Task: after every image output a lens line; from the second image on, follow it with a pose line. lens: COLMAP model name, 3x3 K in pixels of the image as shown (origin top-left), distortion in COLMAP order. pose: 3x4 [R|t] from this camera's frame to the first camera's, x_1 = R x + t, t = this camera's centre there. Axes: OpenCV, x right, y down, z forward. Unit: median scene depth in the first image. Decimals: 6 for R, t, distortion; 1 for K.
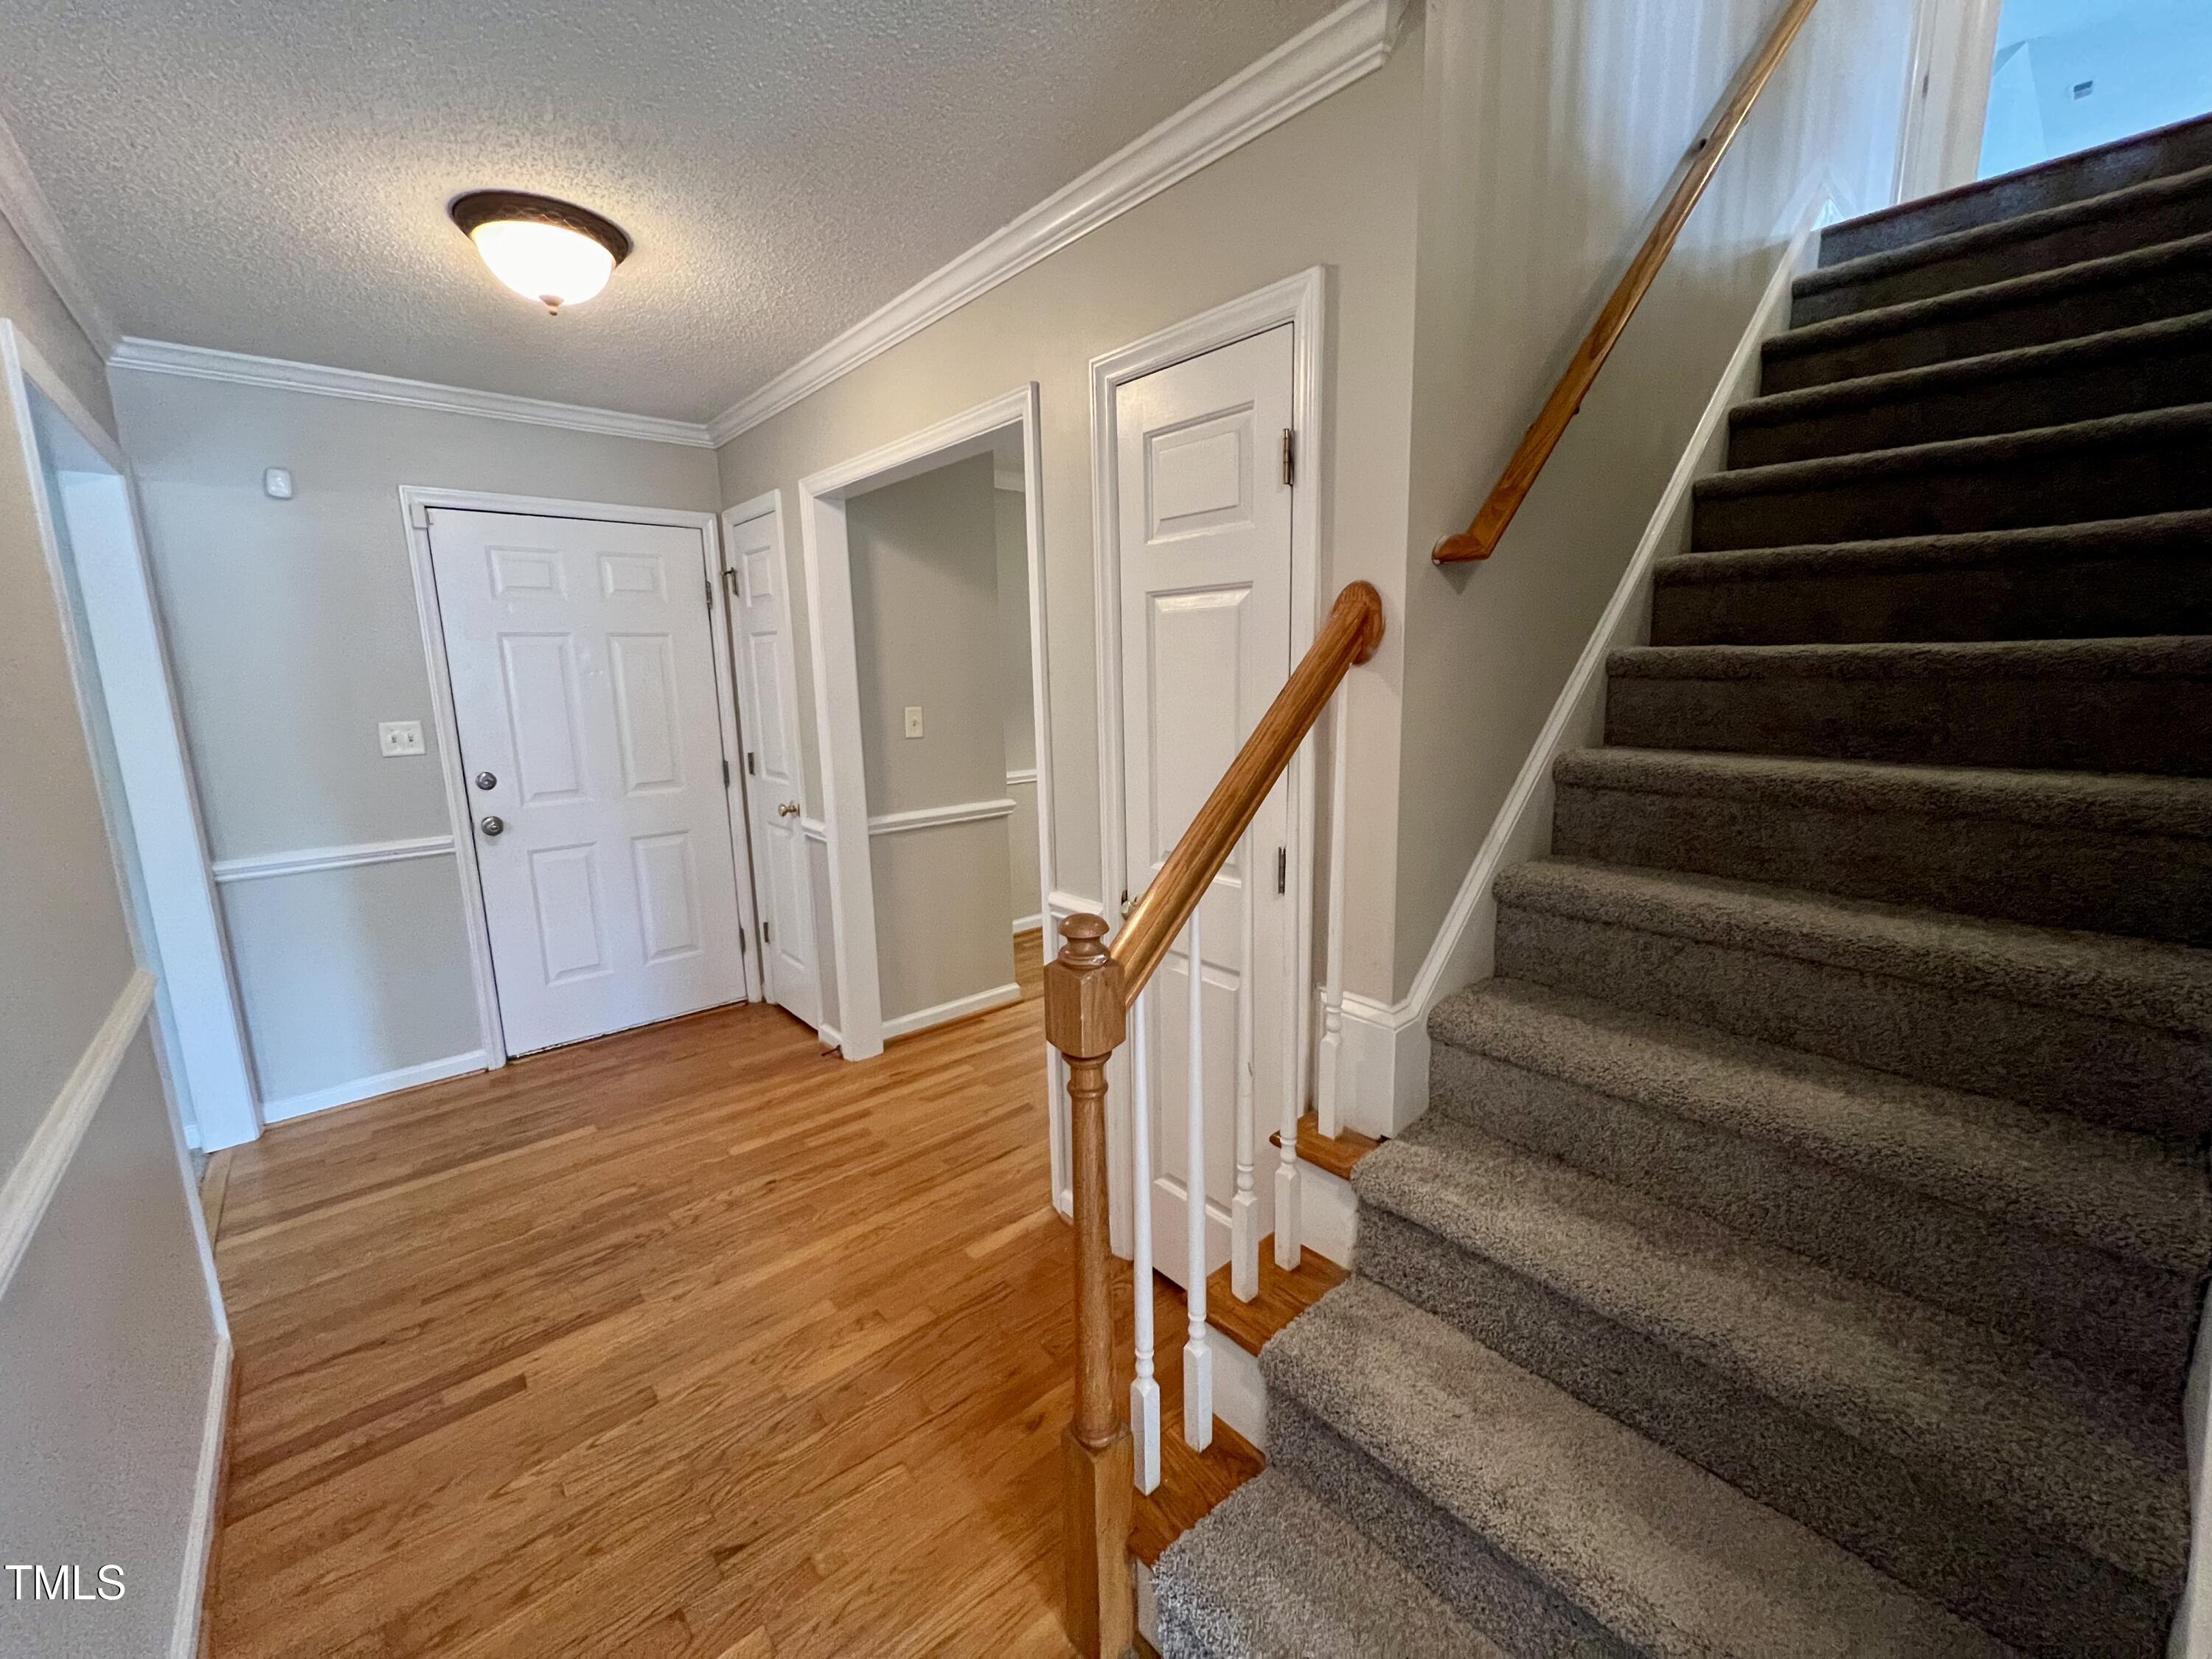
lens RADIAL K [[901.2, 0, 1106.0], [0, 901.2, 829.5], [0, 0, 1]] dist [-0.002030, -0.000217]
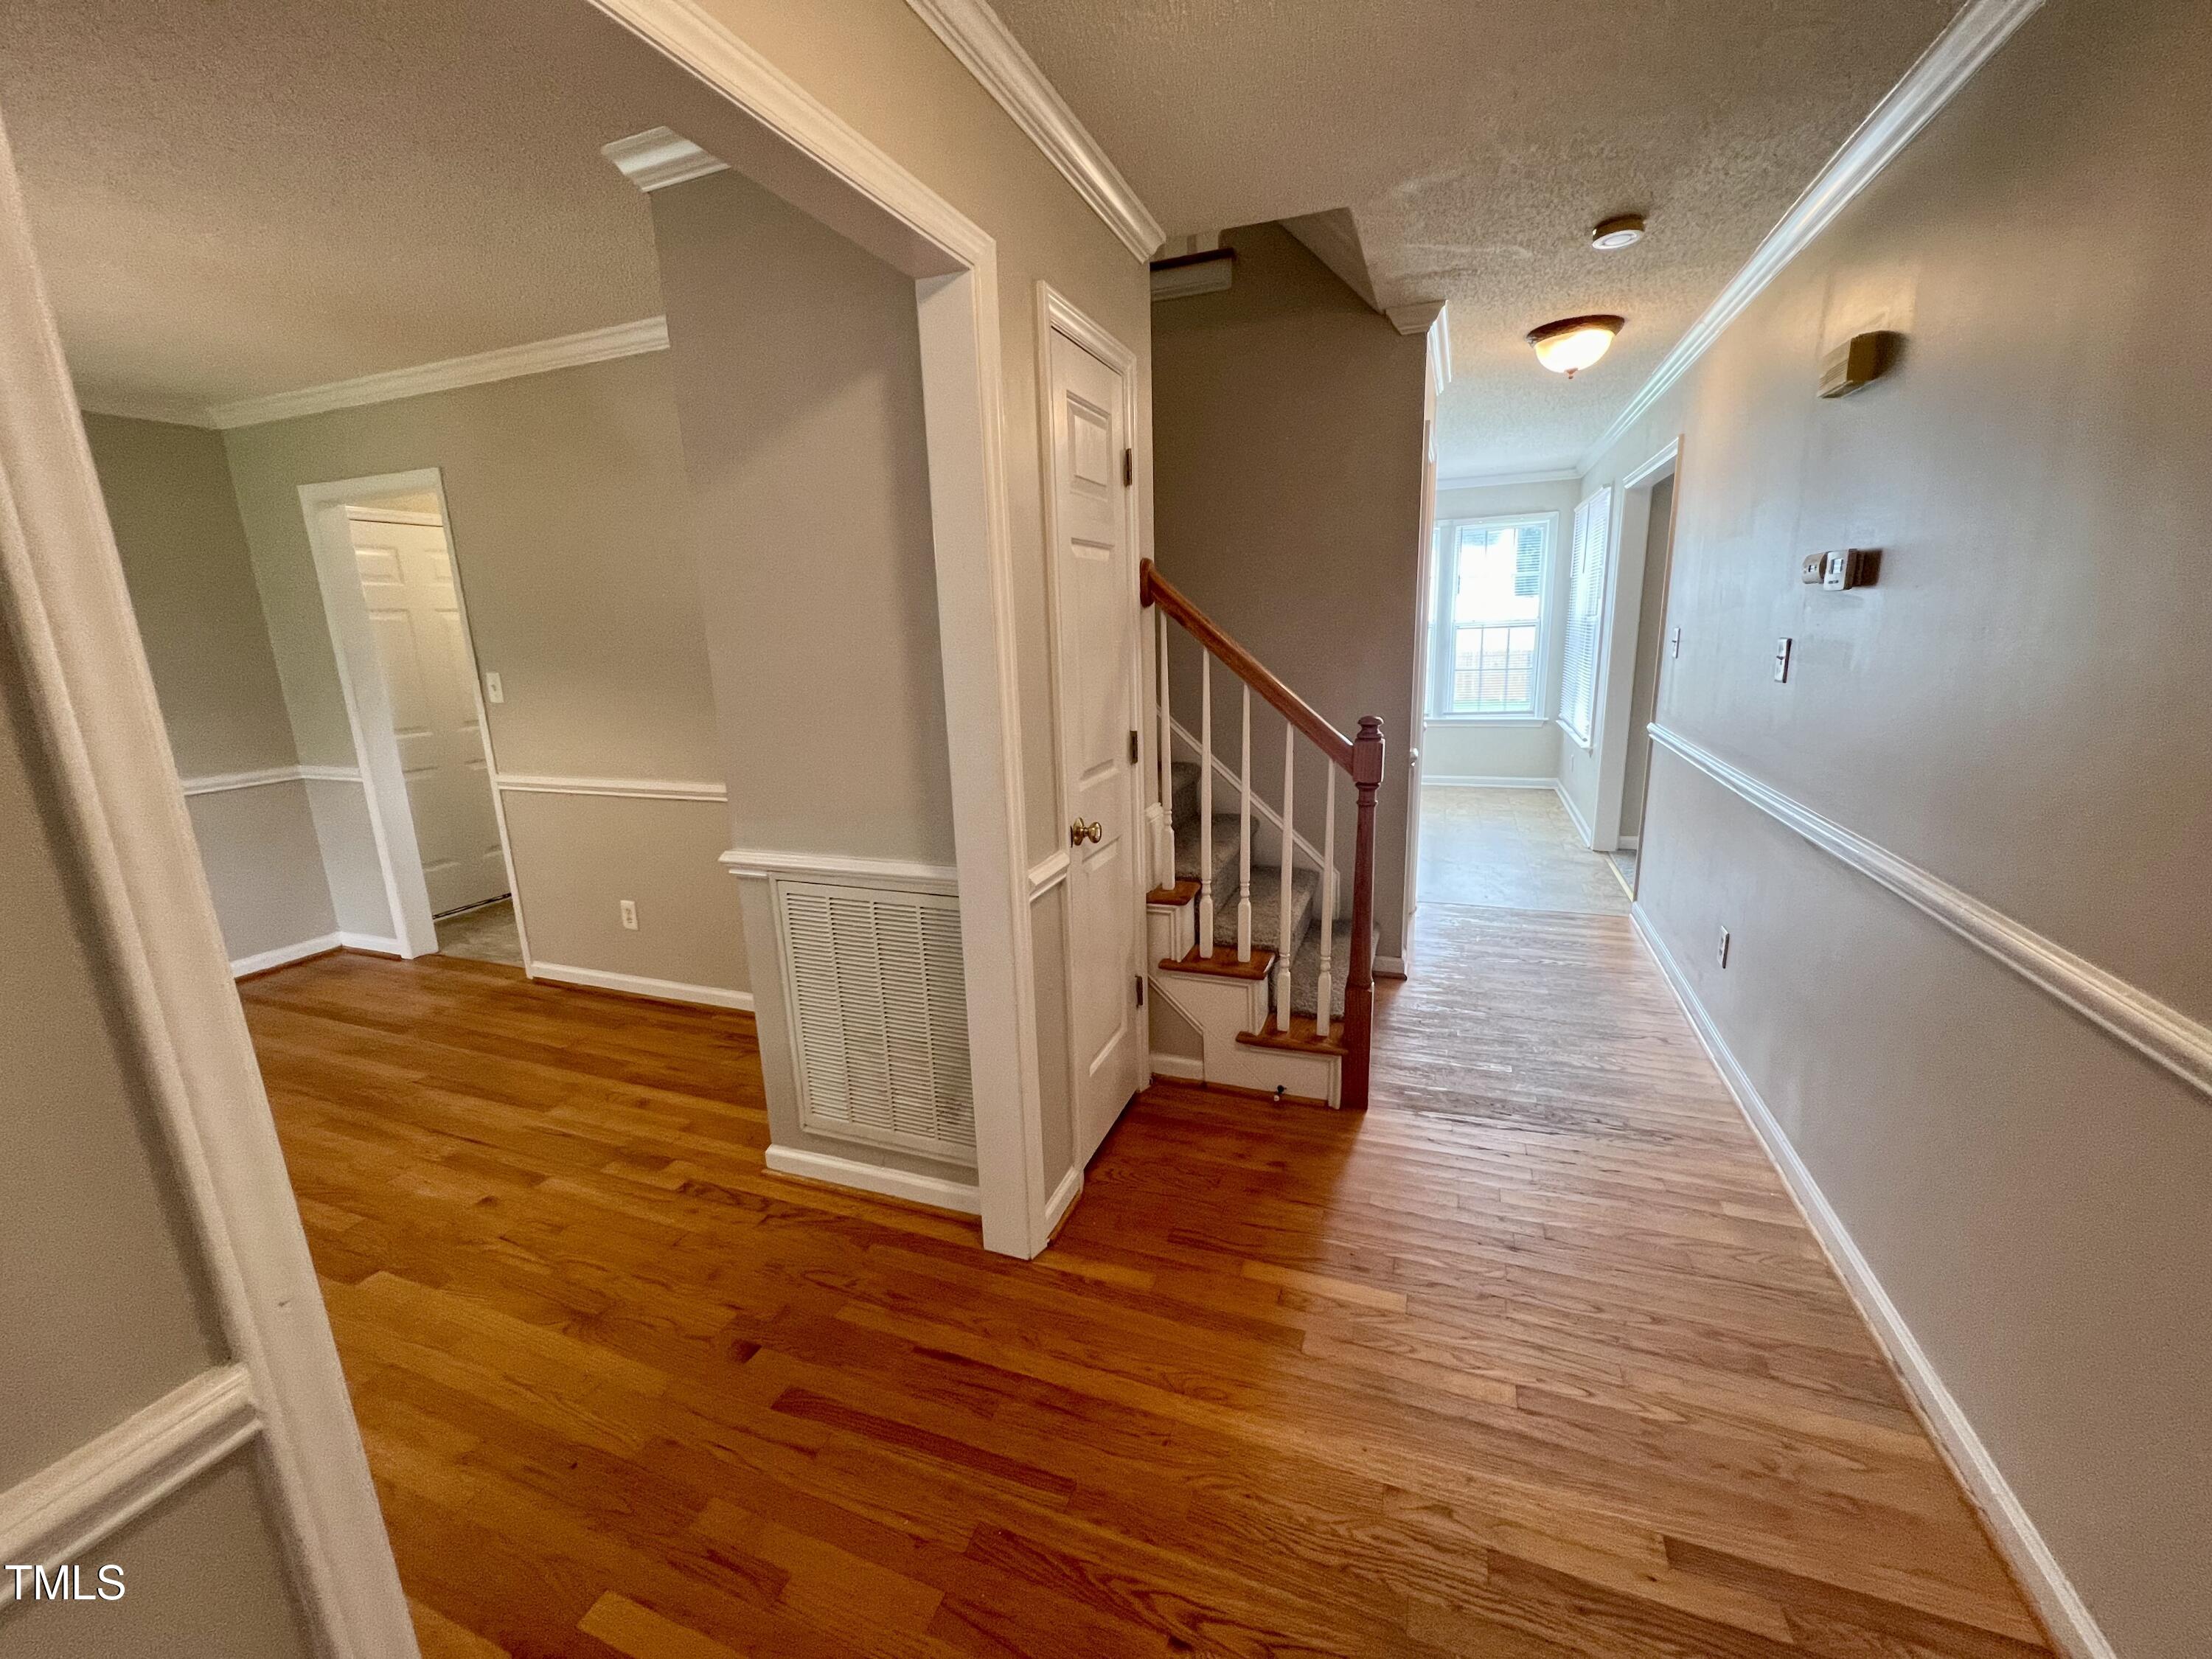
lens RADIAL K [[888.7, 0, 1102.7], [0, 888.7, 823.4], [0, 0, 1]] dist [0.001780, 0.000416]
pose [[-0.470111, -0.163272, 0.867374, -0.887528], [0.200186, 0.937404, 0.284953, -0.217989], [-0.859605, 0.307596, -0.407999, 1.391348]]
